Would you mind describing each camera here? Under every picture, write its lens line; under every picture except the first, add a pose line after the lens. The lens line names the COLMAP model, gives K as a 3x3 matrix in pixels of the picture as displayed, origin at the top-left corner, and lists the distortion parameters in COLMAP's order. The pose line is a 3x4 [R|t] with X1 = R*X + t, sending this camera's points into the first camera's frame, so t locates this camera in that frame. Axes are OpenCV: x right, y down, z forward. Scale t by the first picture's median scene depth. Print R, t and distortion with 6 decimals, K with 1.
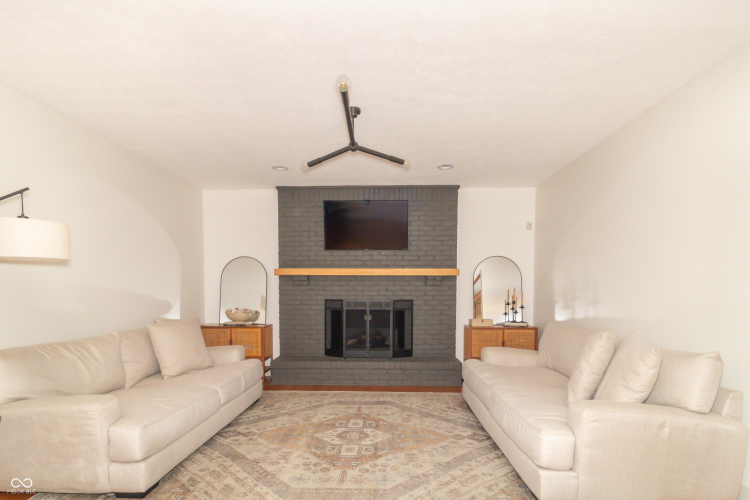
lens RADIAL K [[395.5, 0, 372.2], [0, 395.5, 312.7], [0, 0, 1]] dist [0.001996, -0.000368]
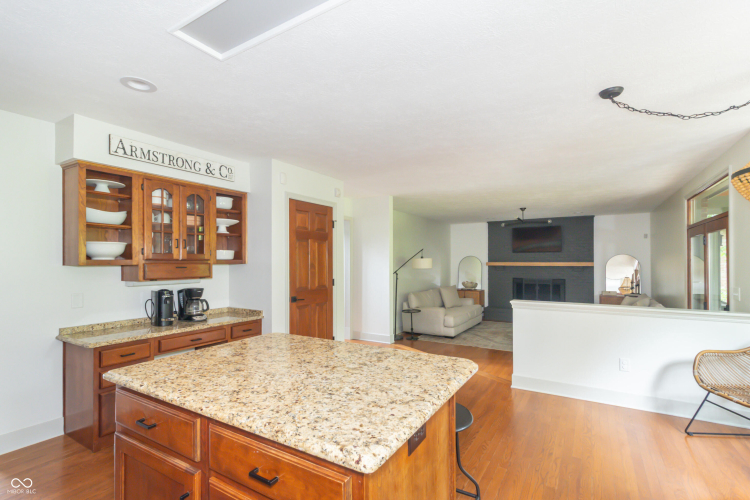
lens RADIAL K [[359.9, 0, 365.6], [0, 359.9, 259.3], [0, 0, 1]] dist [0.014706, -0.001644]
pose [[0.869069, -0.004749, -0.494668, 0.134113], [-0.025945, 0.998140, -0.055164, -0.008896], [0.494010, 0.060776, 0.867330, -0.932281]]
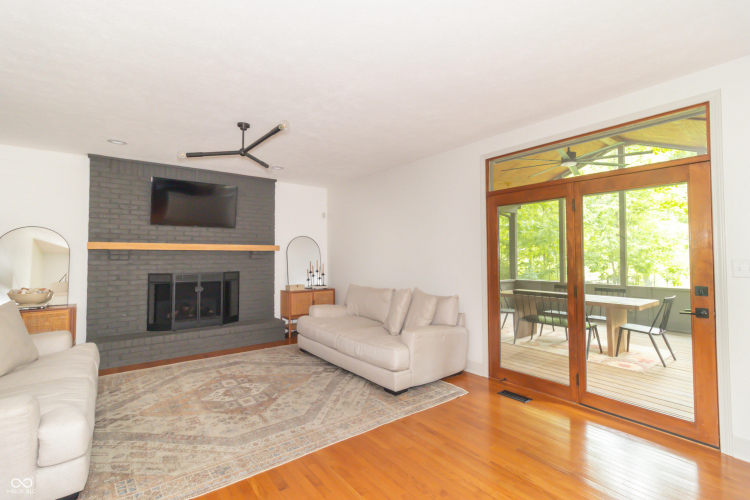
lens RADIAL K [[359.9, 0, 382.2], [0, 359.9, 245.6], [0, 0, 1]] dist [0.014706, -0.001644]
pose [[0.756593, 0.015907, 0.653693, -0.282562], [0.040290, 0.996671, -0.070884, -0.016610], [-0.652644, 0.079967, 0.753433, -0.076442]]
